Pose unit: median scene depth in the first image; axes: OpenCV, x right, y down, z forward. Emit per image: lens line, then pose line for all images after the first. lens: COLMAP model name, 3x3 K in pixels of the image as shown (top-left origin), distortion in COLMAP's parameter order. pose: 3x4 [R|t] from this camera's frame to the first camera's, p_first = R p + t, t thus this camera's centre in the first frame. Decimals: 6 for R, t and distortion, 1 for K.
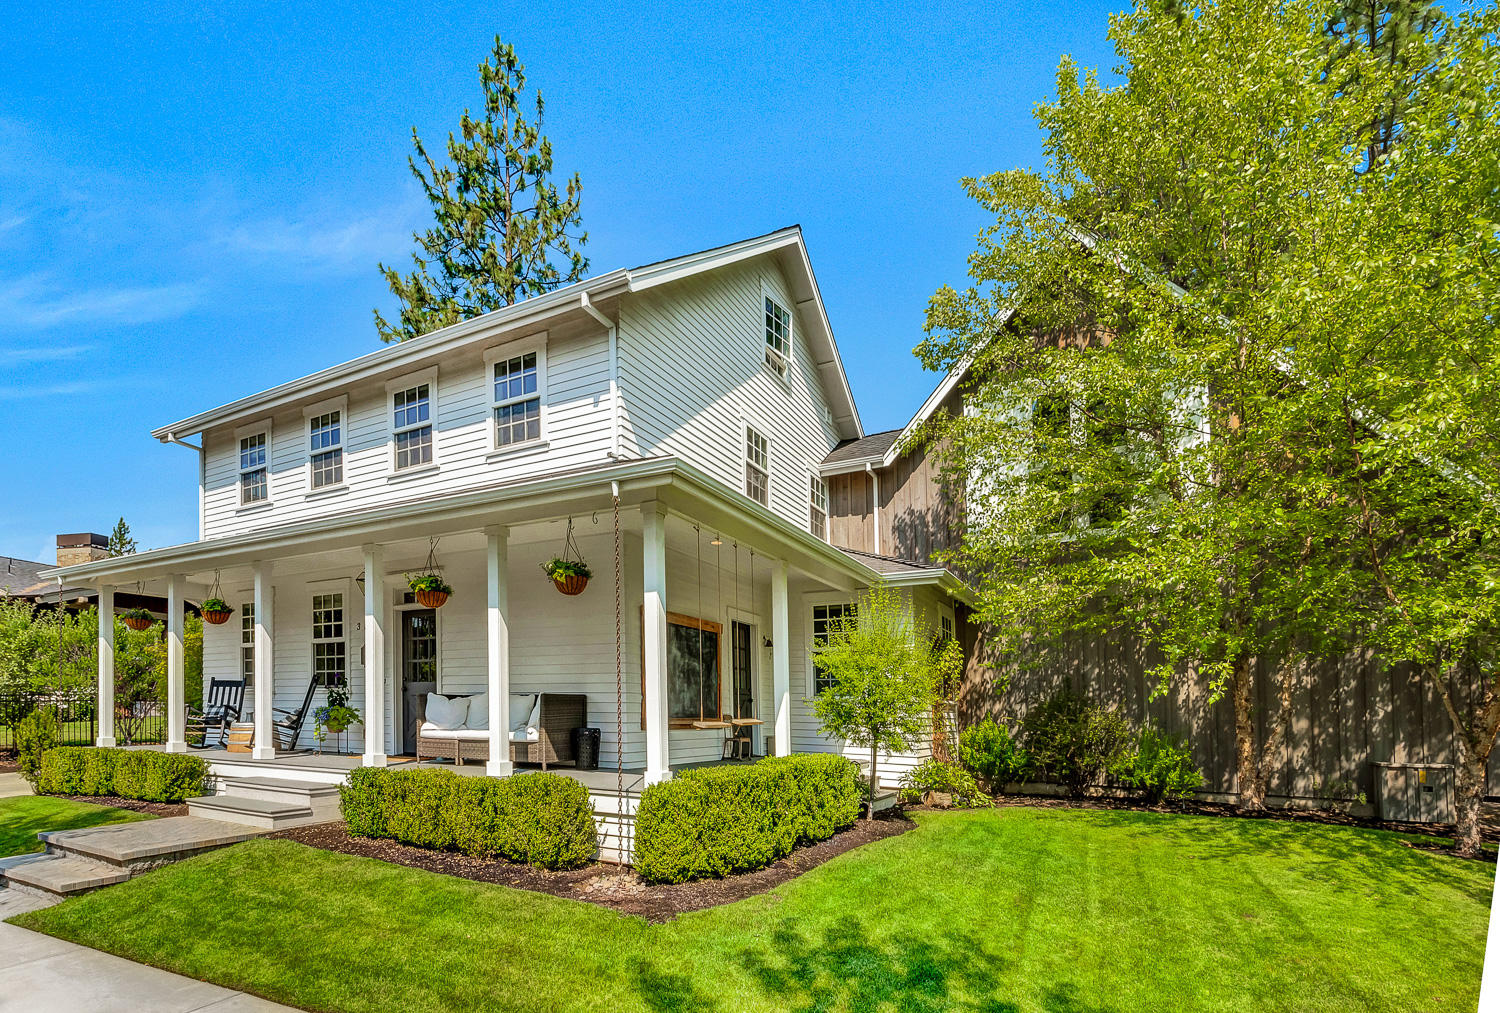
lens RADIAL K [[689.8, 0, 745.6], [0, 689.8, 520.2], [0, 0, 1]] dist [0.008117, -0.003163]
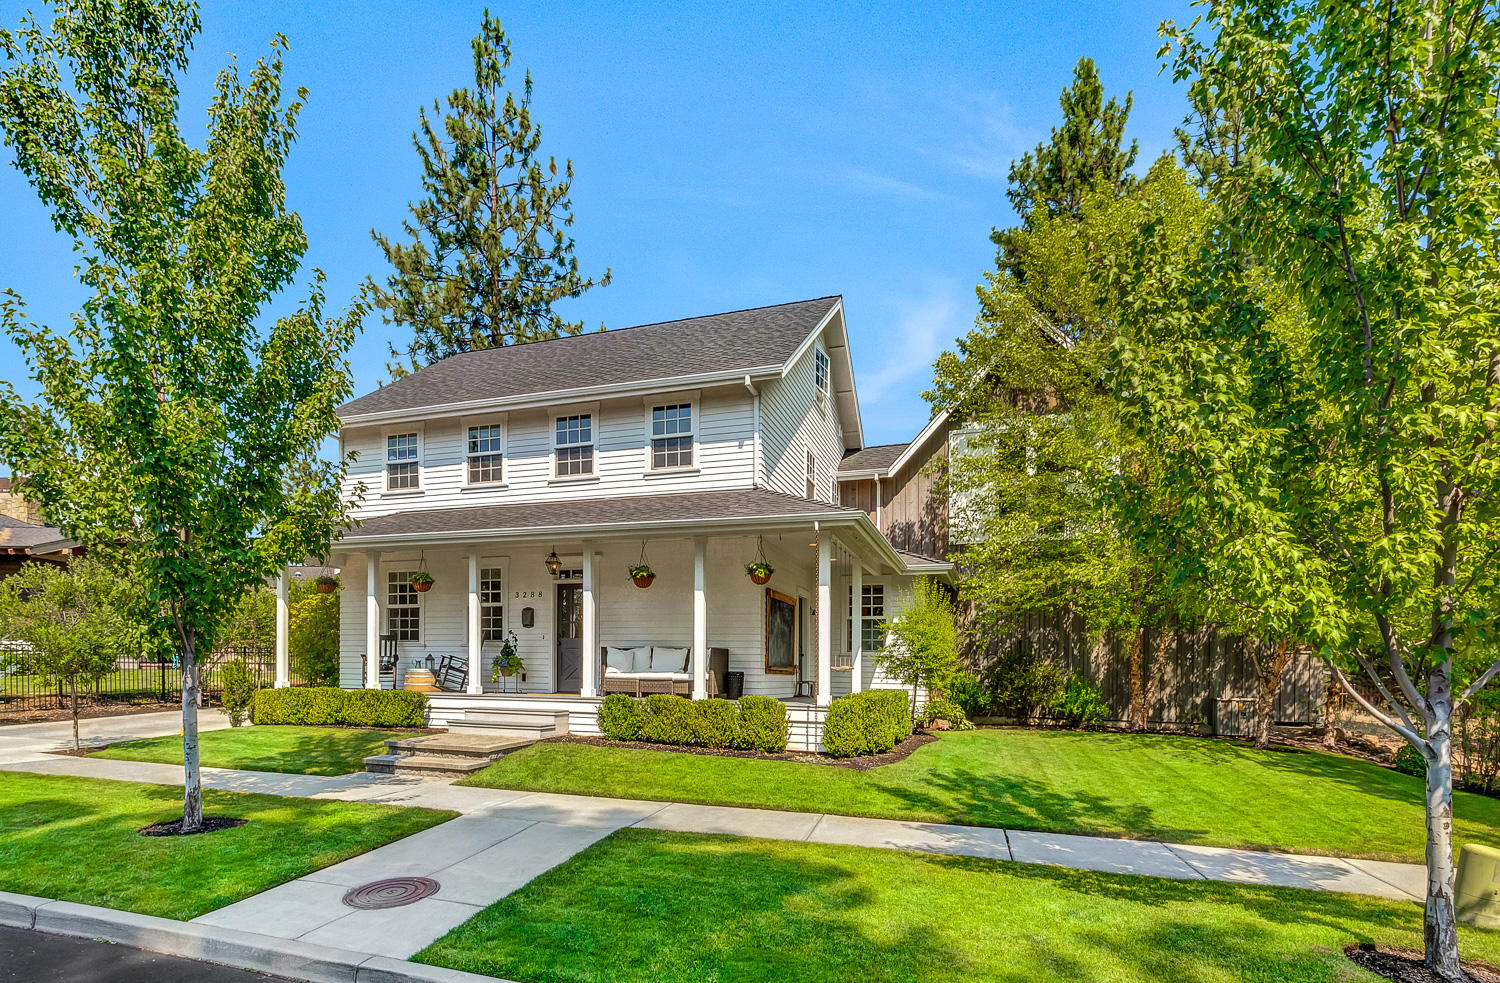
lens RADIAL K [[699.1, 0, 751.9], [0, 699.1, 483.3], [0, 0, 1]] dist [0.011614, 0.000981]
pose [[0.987946, 0.044462, 0.148278, -0.319872], [-0.046042, 0.998913, 0.007238, -0.081849], [-0.147795, -0.013978, 0.988919, -0.347755]]
